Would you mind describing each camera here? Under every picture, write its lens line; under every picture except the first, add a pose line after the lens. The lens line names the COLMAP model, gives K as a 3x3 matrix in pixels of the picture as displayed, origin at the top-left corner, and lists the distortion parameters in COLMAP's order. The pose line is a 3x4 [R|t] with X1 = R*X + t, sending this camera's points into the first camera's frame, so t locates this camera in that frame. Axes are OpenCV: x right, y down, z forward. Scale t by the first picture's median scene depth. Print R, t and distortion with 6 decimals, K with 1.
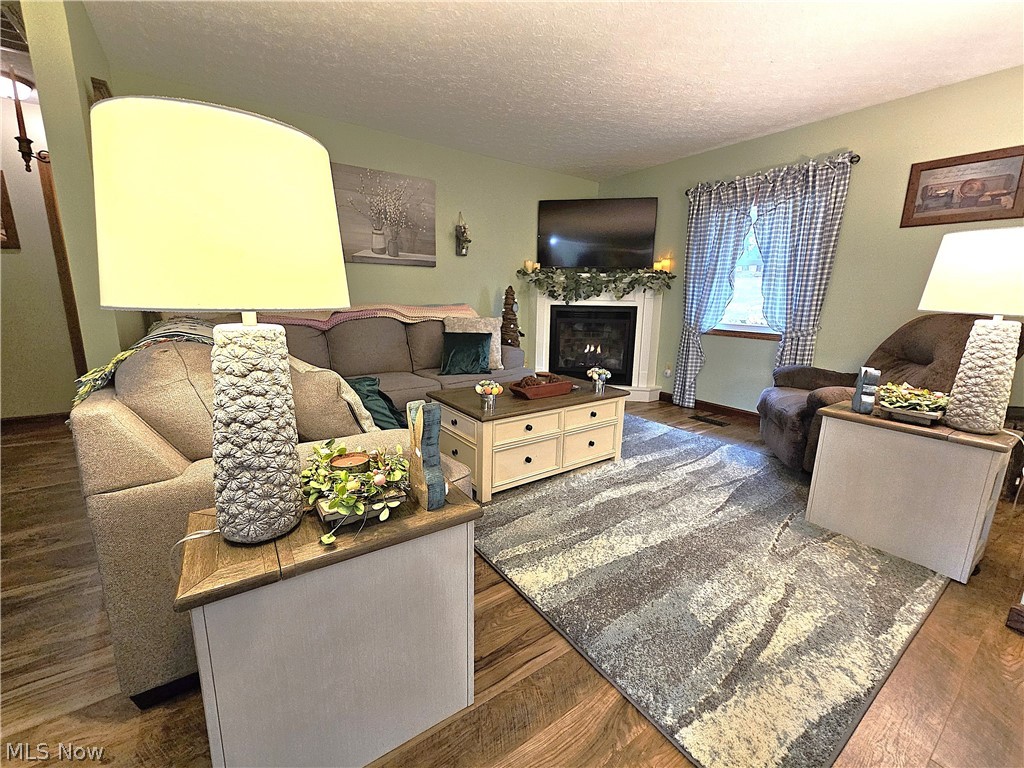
lens RADIAL K [[421.9, 0, 505.6], [0, 421.9, 378.5], [0, 0, 1]] dist [-0.000940, -0.002363]
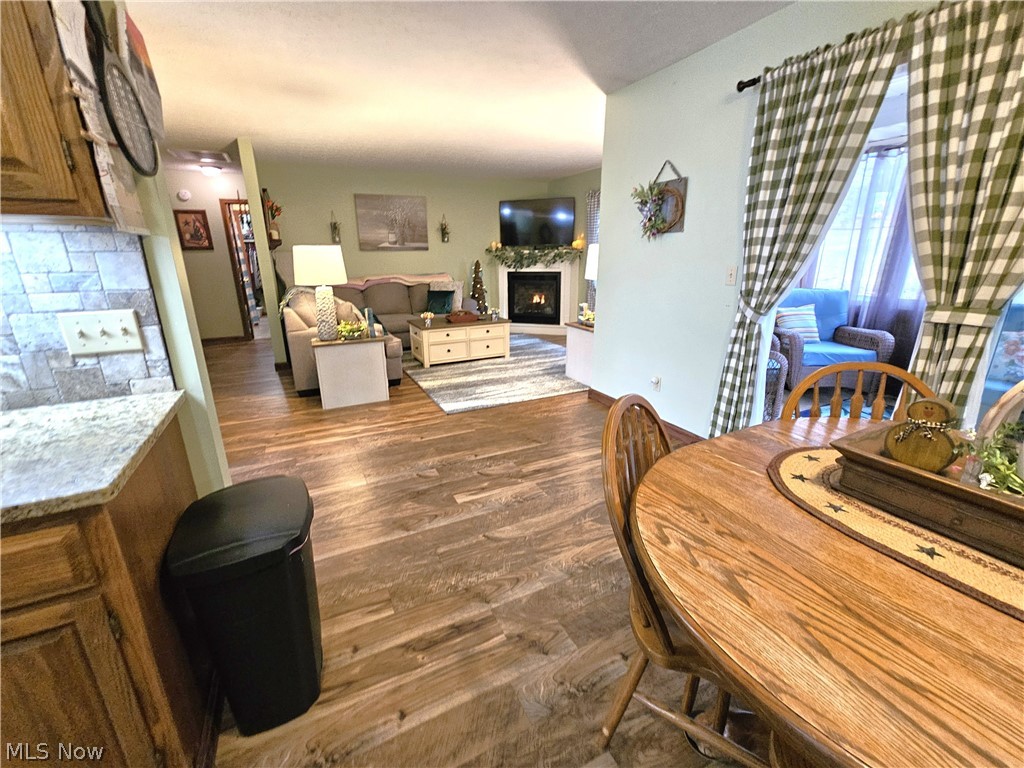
lens RADIAL K [[421.9, 0, 509.3], [0, 421.9, 384.7], [0, 0, 1]] dist [-0.000940, -0.002363]
pose [[0.989567, 0.018172, -0.142921, 0.436205], [-0.002742, 0.994210, 0.107421, 0.088731], [0.144045, -0.105908, 0.983887, -0.702311]]
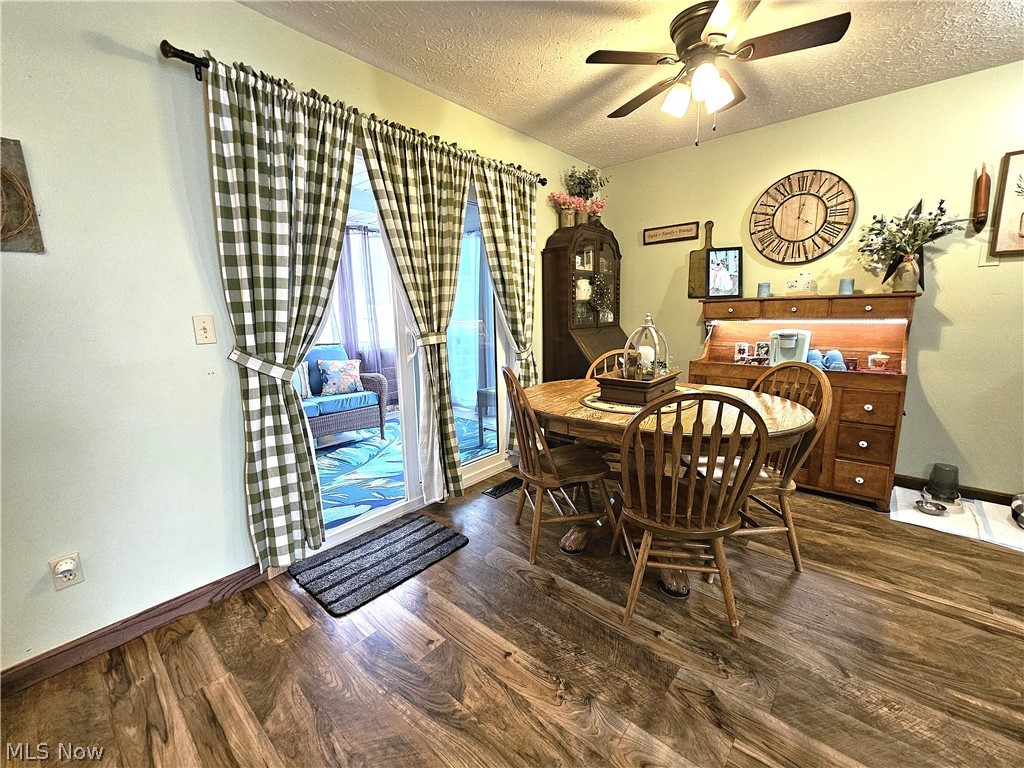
lens RADIAL K [[421.9, 0, 504.7], [0, 421.9, 382.1], [0, 0, 1]] dist [-0.000940, -0.002363]
pose [[-0.246467, -0.169508, 0.954212, 0.157020], [0.207388, 0.952554, 0.222781, 0.004243], [-0.946702, 0.252800, -0.199619, -0.156995]]
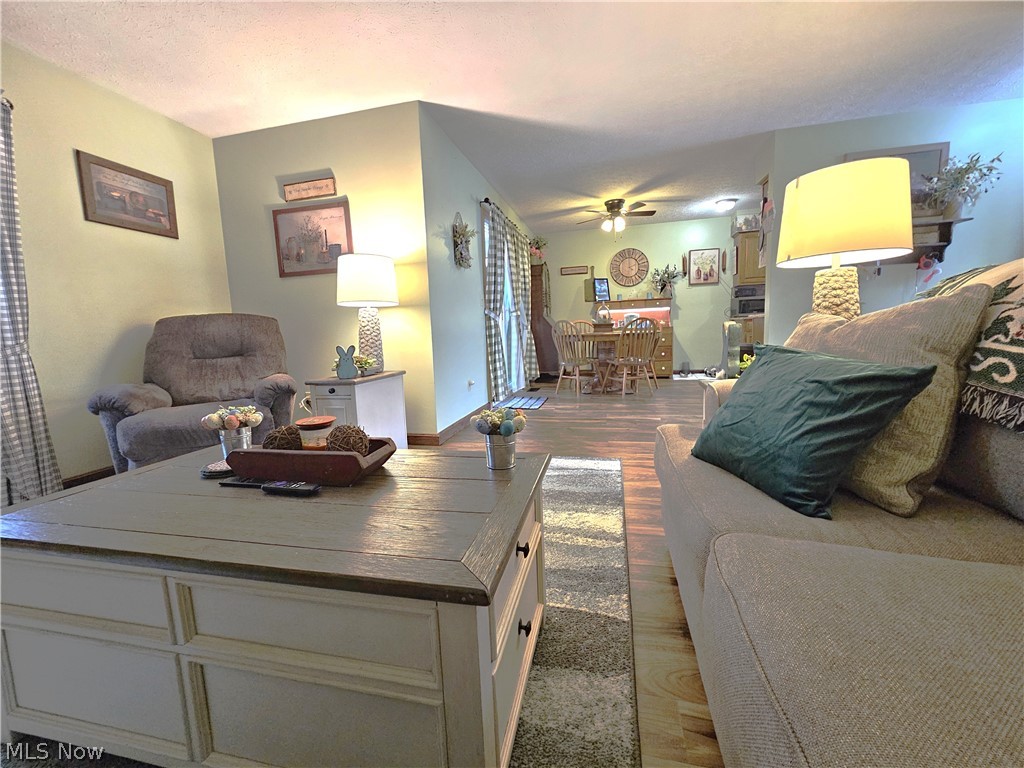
lens RADIAL K [[421.9, 0, 507.0], [0, 421.9, 379.1], [0, 0, 1]] dist [-0.000940, -0.002363]
pose [[-0.663415, -0.073007, 0.744681, -0.251792], [0.174113, 0.952848, 0.248527, -0.086433], [-0.727712, 0.294535, -0.619422, 0.797456]]
